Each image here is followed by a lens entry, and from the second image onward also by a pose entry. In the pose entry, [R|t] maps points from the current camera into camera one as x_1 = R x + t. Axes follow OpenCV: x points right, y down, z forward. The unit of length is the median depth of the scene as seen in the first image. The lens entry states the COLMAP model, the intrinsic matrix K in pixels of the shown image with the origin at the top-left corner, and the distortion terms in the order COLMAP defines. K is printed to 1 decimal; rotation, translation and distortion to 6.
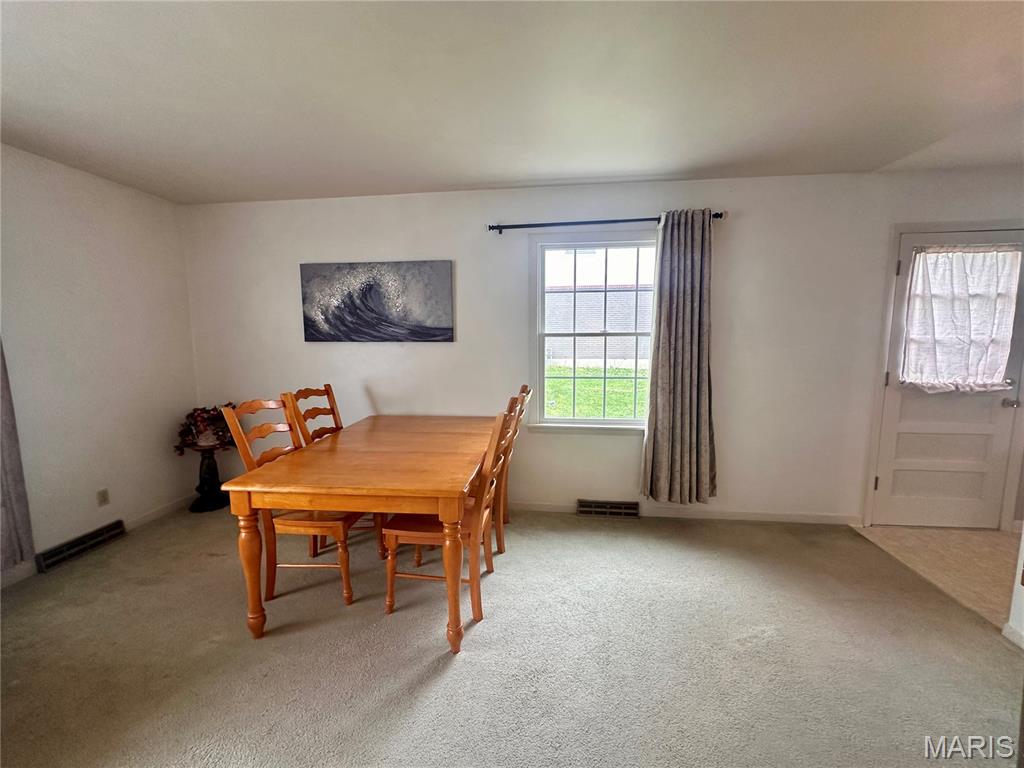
lens RADIAL K [[408.4, 0, 513.0], [0, 408.4, 383.3], [0, 0, 1]] dist [-0.003288, 0.000211]
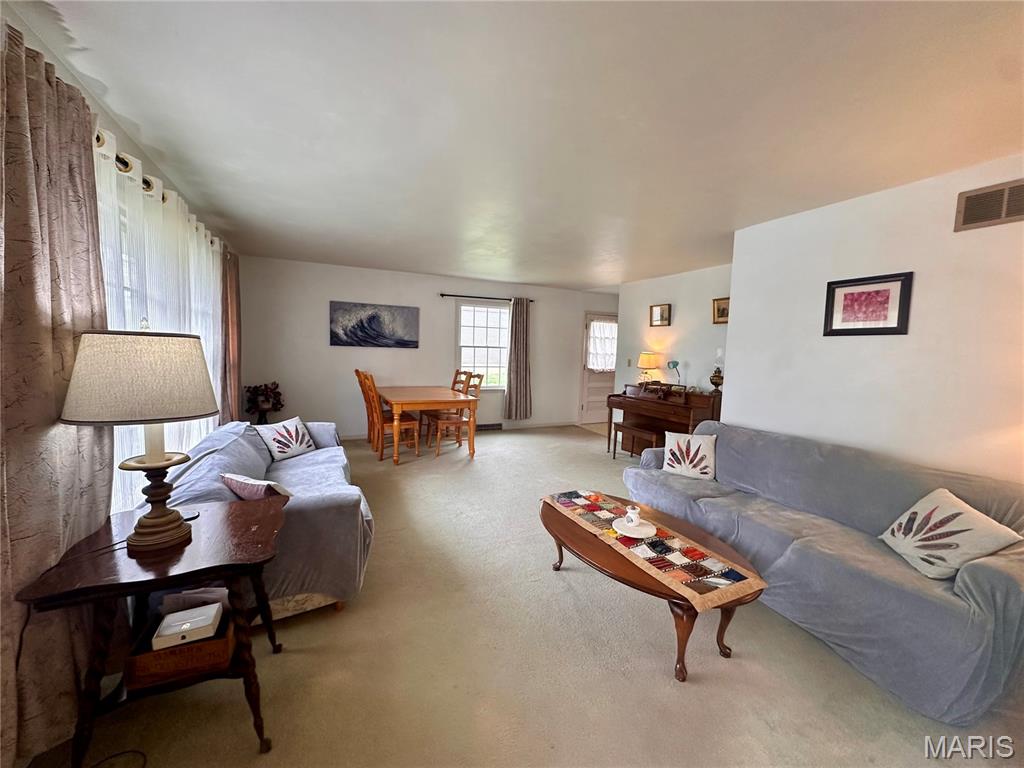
lens RADIAL K [[408.4, 0, 513.0], [0, 408.4, 383.3], [0, 0, 1]] dist [-0.003288, 0.000211]
pose [[0.843703, -0.014906, 0.536604, -0.832669], [0.029170, 0.999411, -0.018102, 0.118146], [-0.536018, 0.030926, 0.843640, -0.914602]]
